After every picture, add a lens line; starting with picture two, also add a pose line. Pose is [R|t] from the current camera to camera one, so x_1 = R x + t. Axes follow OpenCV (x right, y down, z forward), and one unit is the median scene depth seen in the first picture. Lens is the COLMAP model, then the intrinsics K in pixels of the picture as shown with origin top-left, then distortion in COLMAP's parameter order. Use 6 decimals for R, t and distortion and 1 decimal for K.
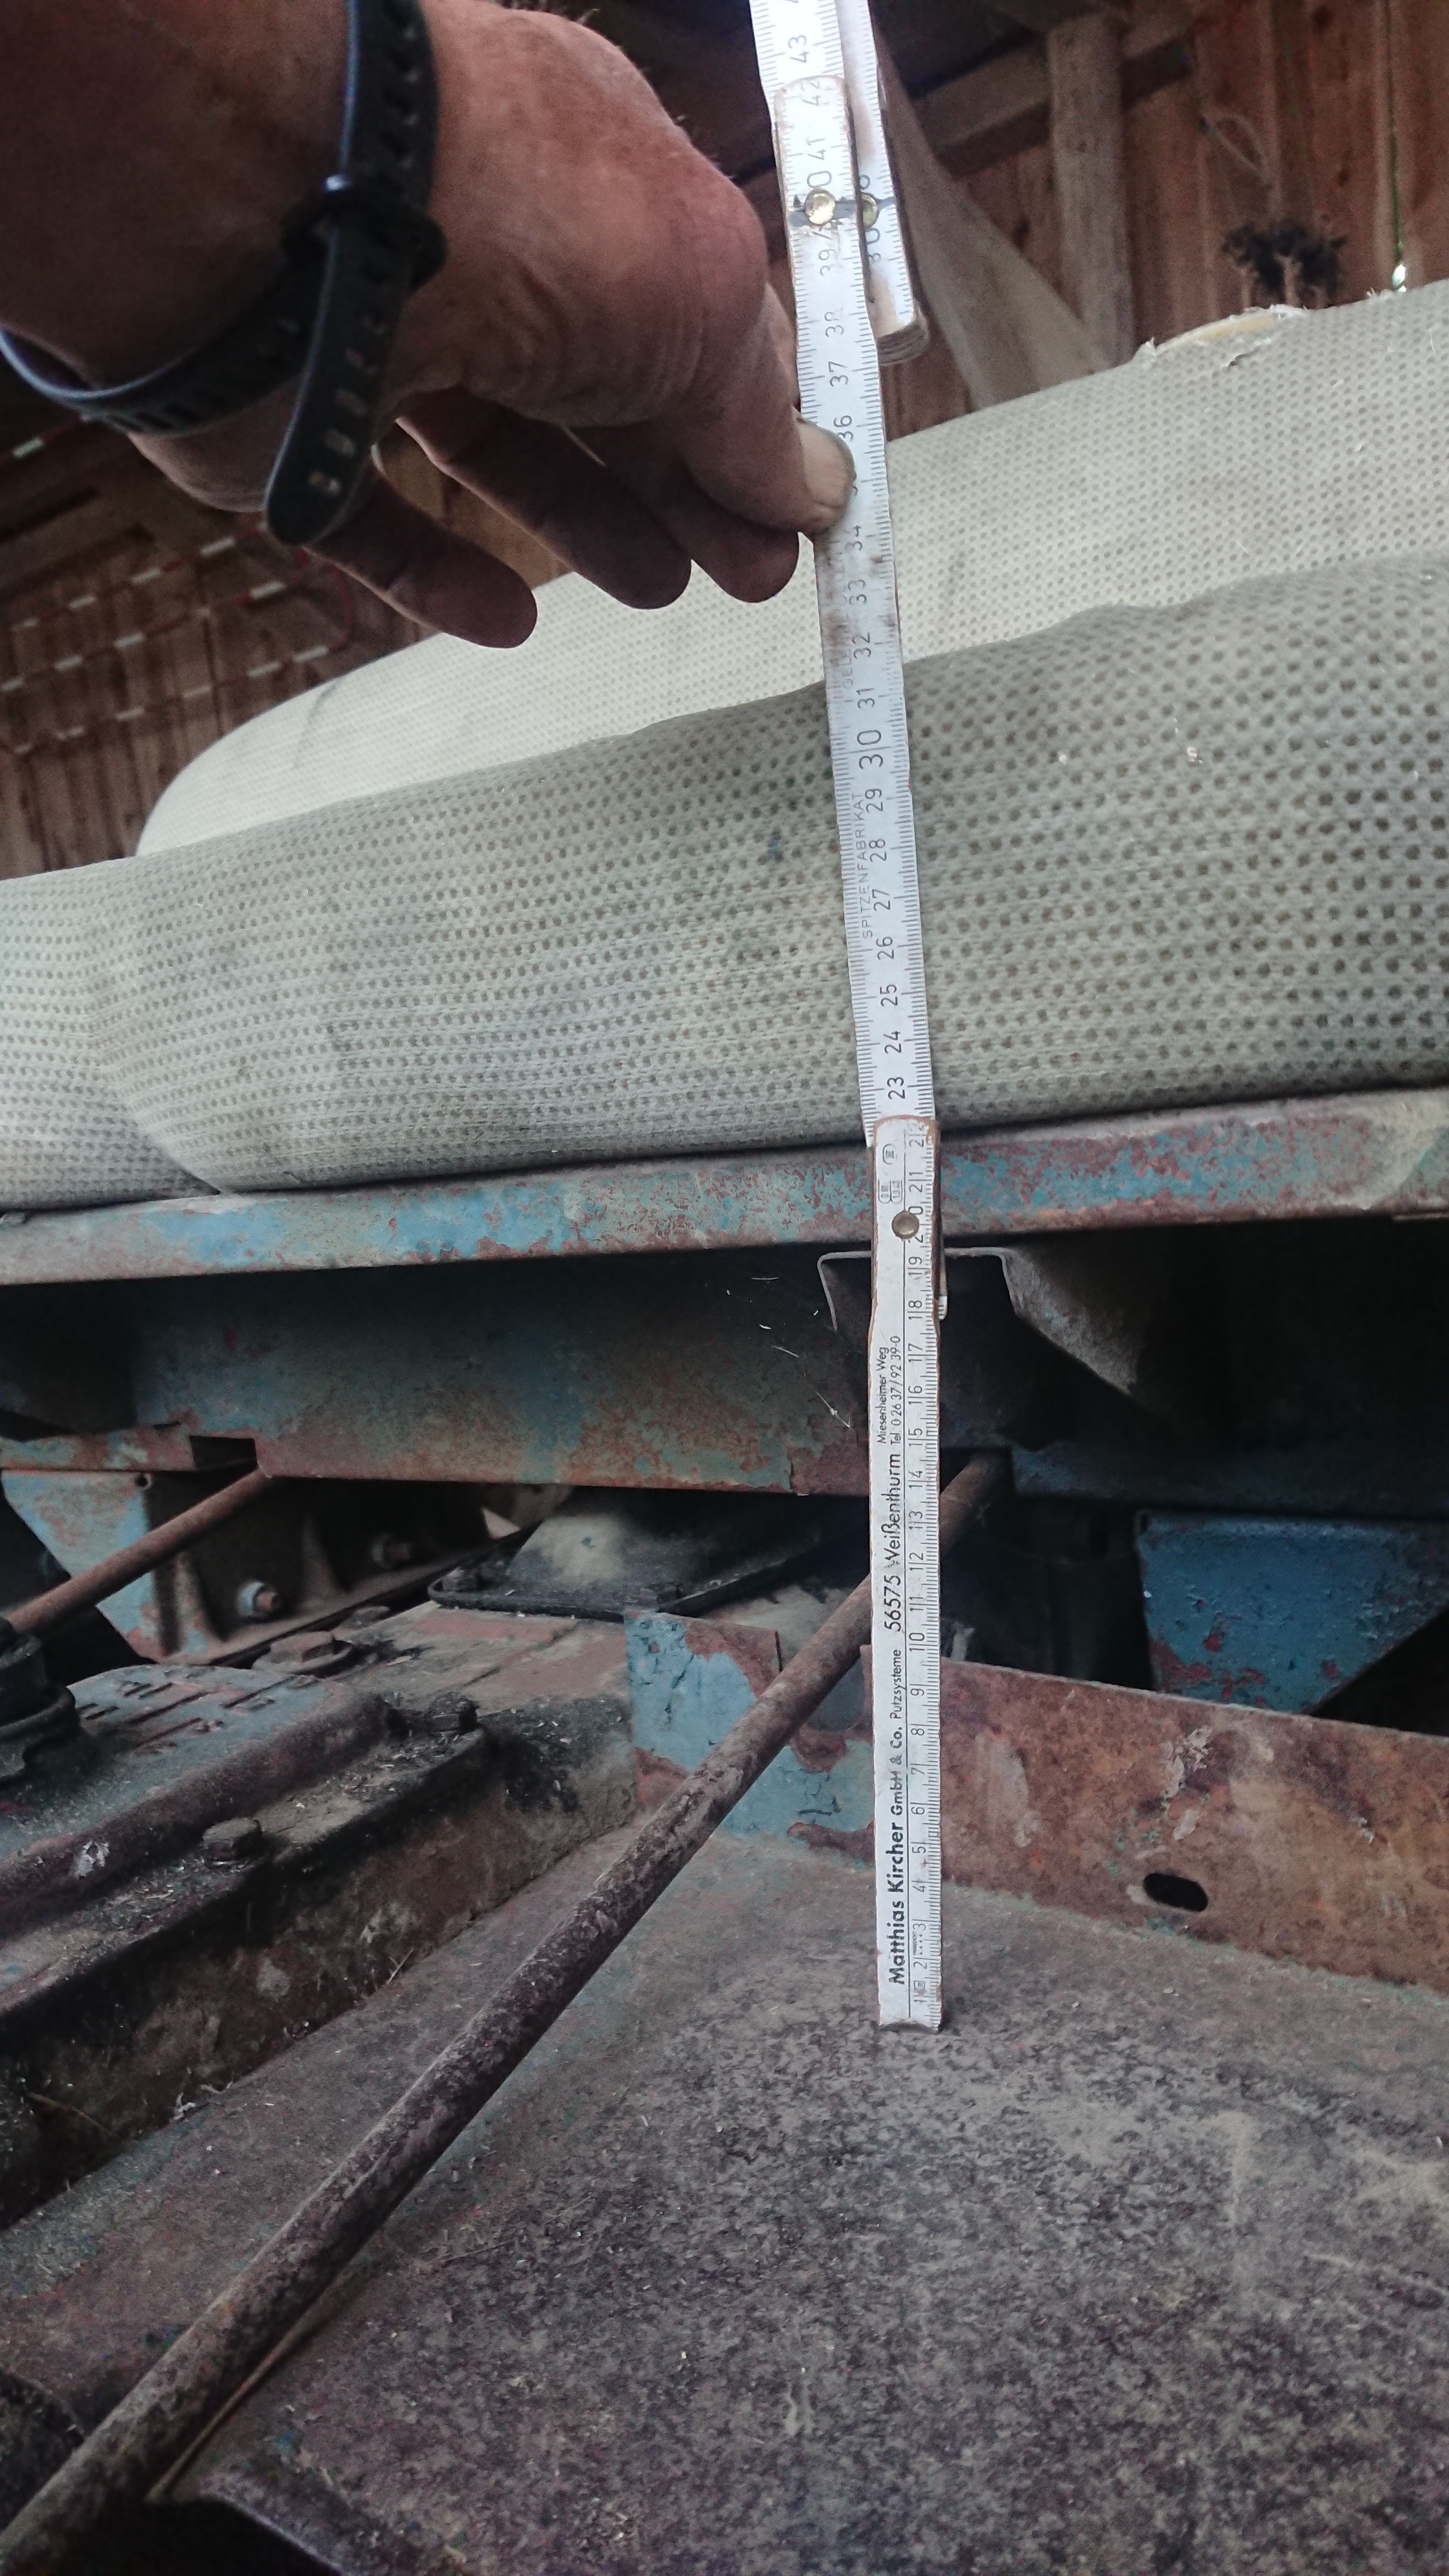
lens RADIAL K [[1790.2, 0, 745.3], [0, 1790.2, 1294.6], [0, 0, 1]] dist [0.230547, -0.409534]
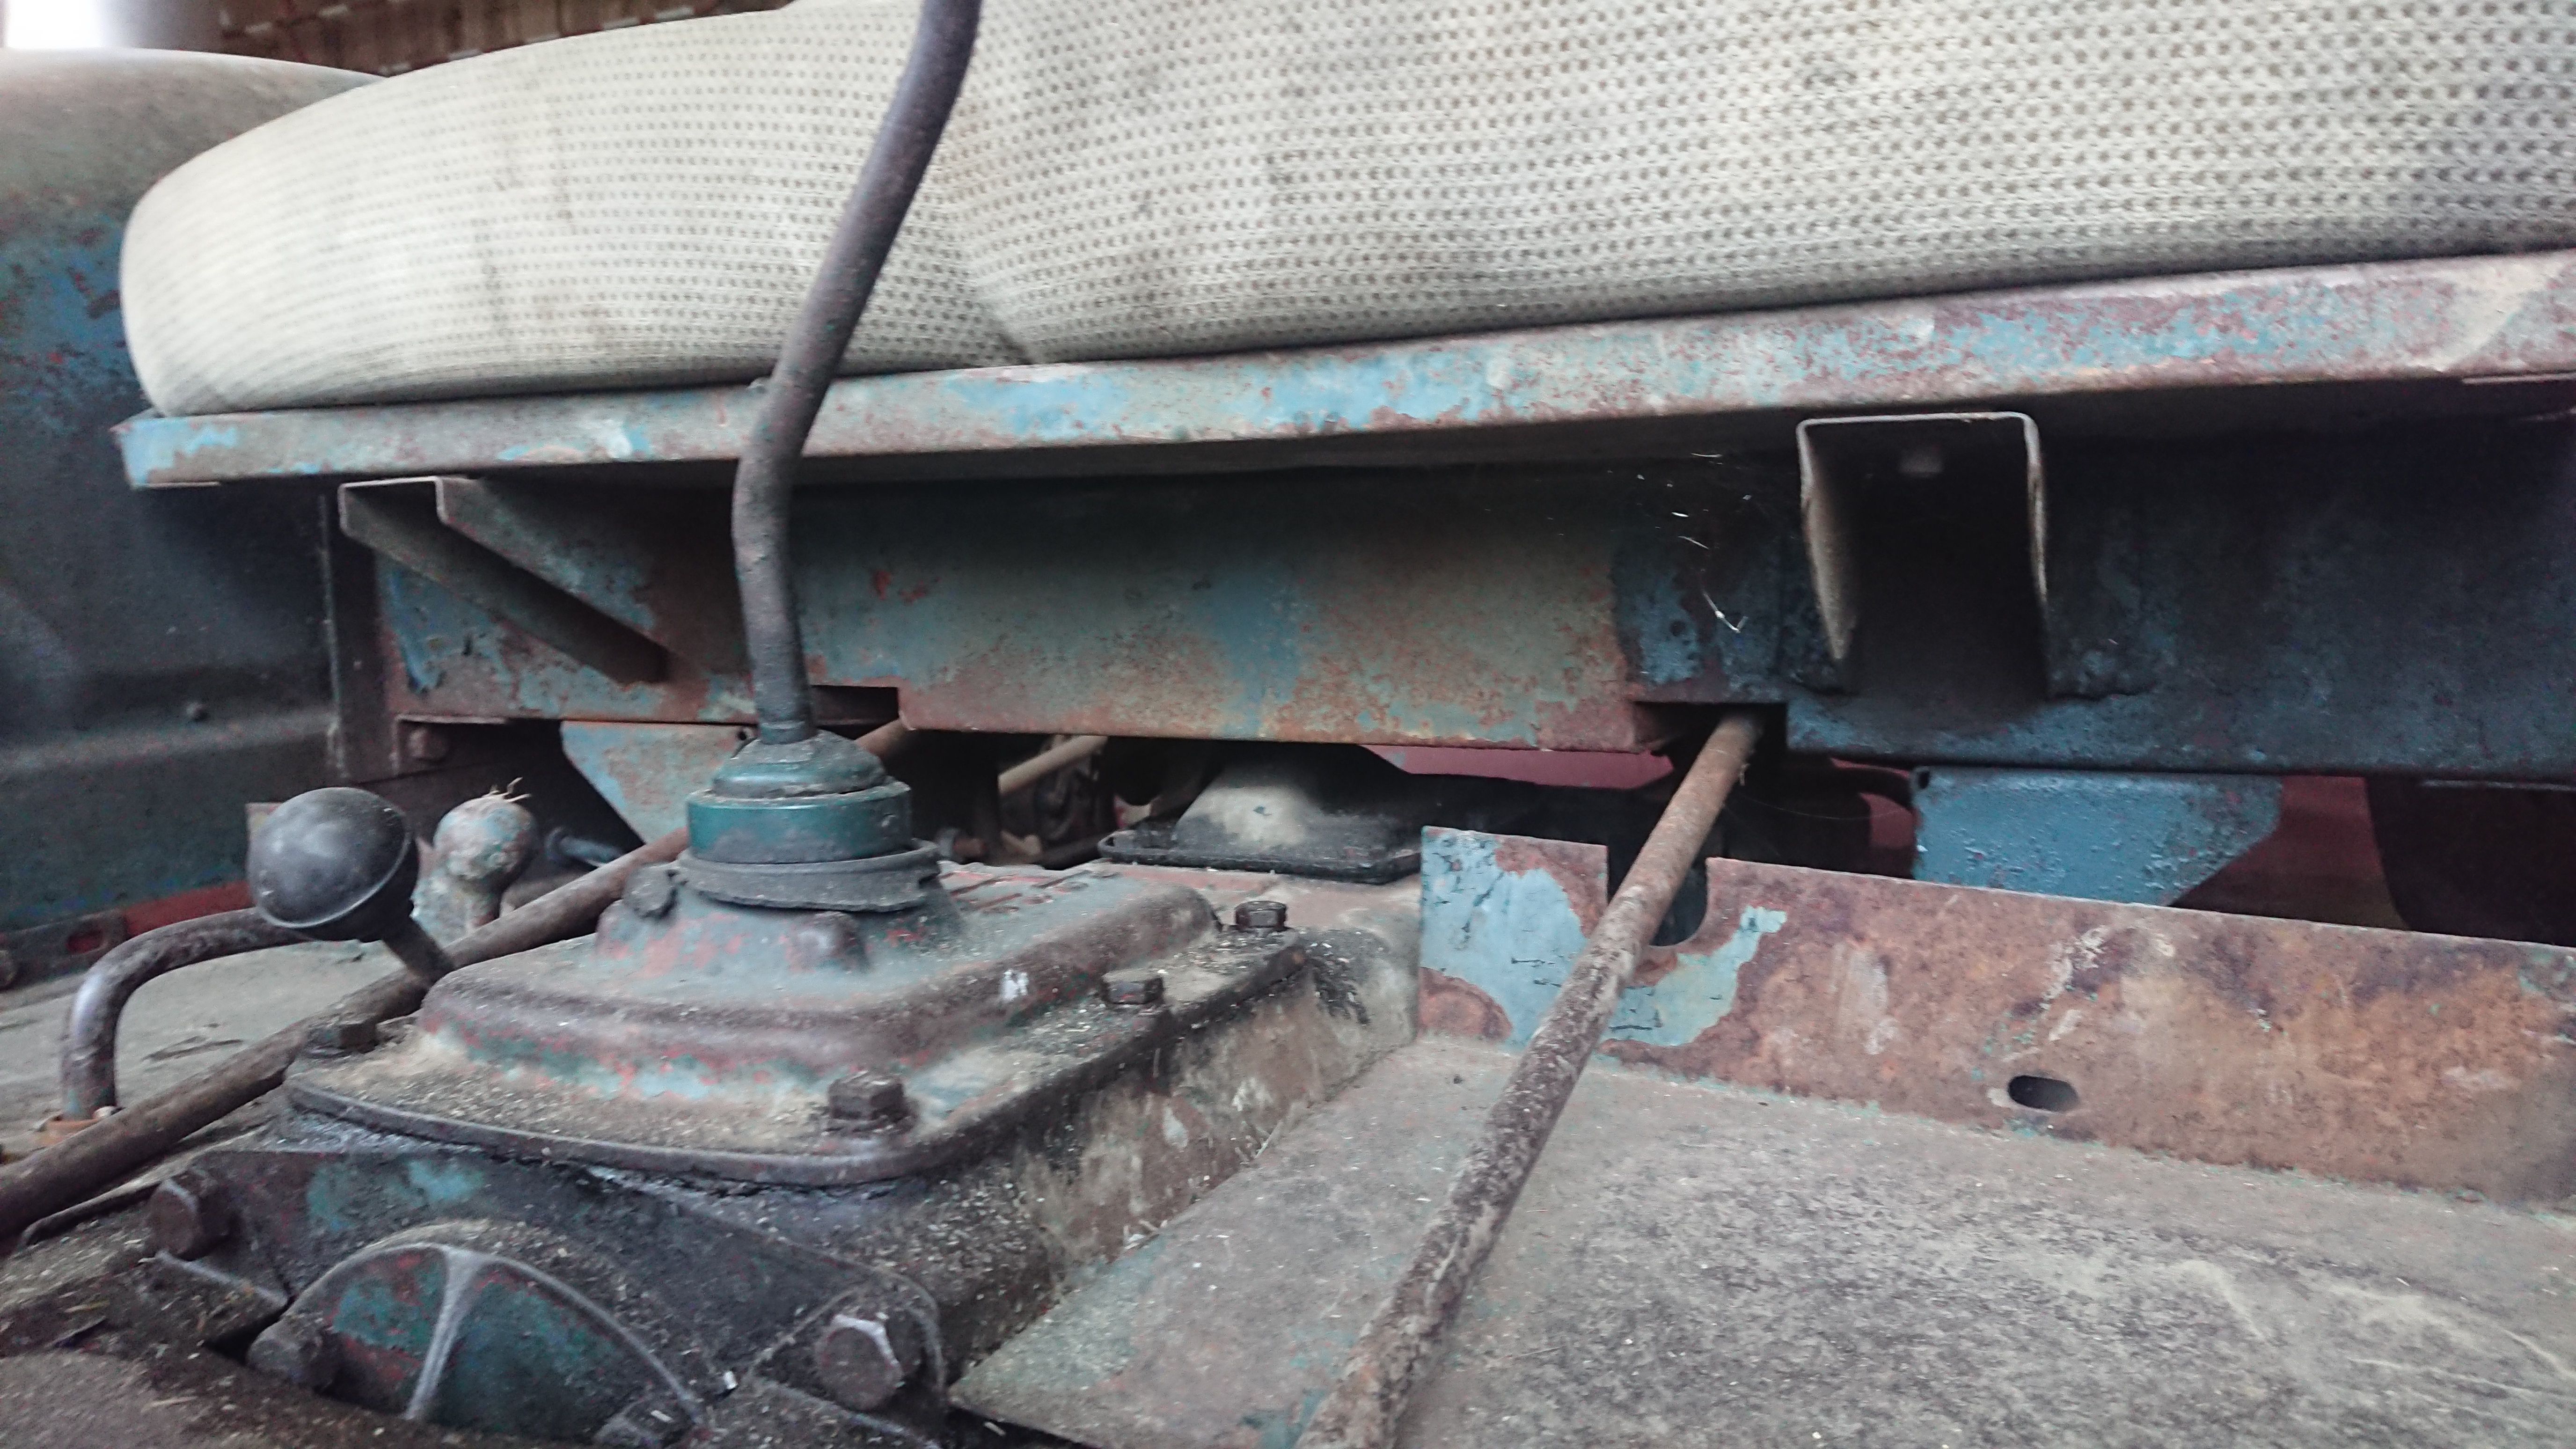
lens RADIAL K [[1775.0, 0, 1301.6], [0, 1775.0, 728.0], [0, 0, 1]] dist [0.203536, -0.353214]
pose [[0.984021, 0.075336, 0.161331, -0.356502], [-0.072534, 0.997096, -0.023194, 0.179645], [-0.162610, 0.011122, 0.986628, 0.066538]]
